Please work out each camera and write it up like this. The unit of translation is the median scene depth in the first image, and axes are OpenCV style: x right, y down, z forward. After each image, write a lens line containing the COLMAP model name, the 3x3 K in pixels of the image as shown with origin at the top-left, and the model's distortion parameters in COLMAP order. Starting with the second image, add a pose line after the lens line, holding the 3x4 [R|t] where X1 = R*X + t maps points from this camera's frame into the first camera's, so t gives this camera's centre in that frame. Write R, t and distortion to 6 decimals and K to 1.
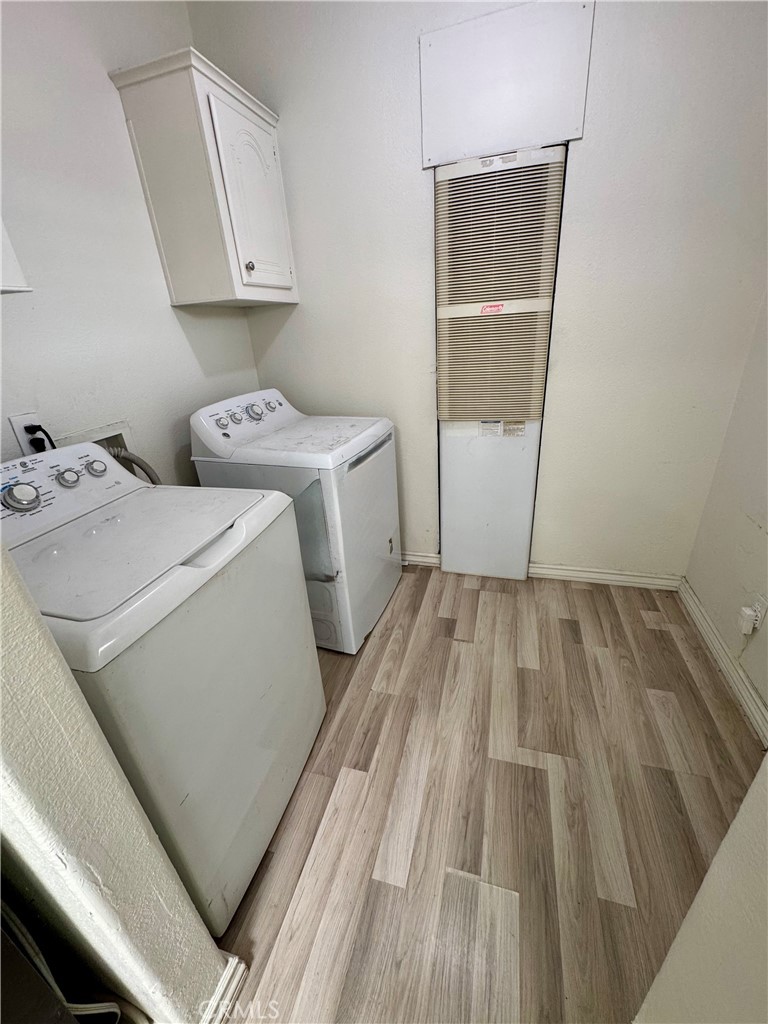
lens RADIAL K [[407.4, 0, 378.0], [0, 407.4, 508.7], [0, 0, 1]] dist [-0.001617, -0.000040]
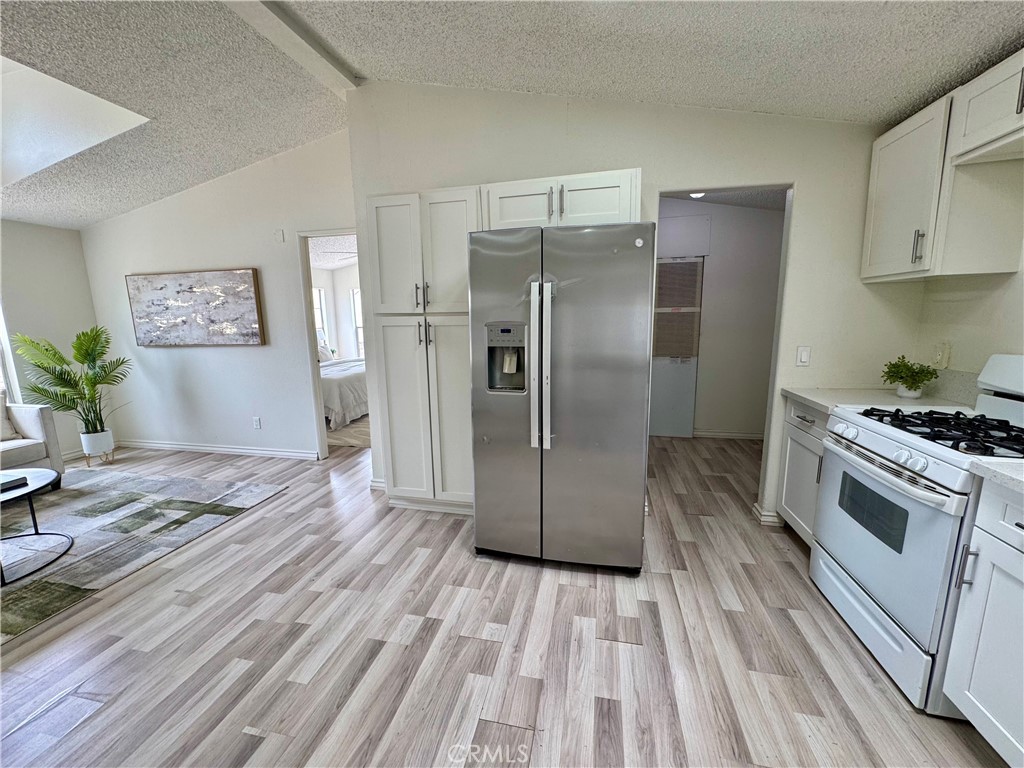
lens RADIAL K [[407.4, 0, 517.4], [0, 407.4, 383.9], [0, 0, 1]] dist [-0.001617, -0.000040]
pose [[0.995399, 0.036777, 0.088476, -0.781023], [-0.012360, 0.964974, -0.262054, 0.529350], [-0.095014, 0.259755, 0.960989, -1.023128]]
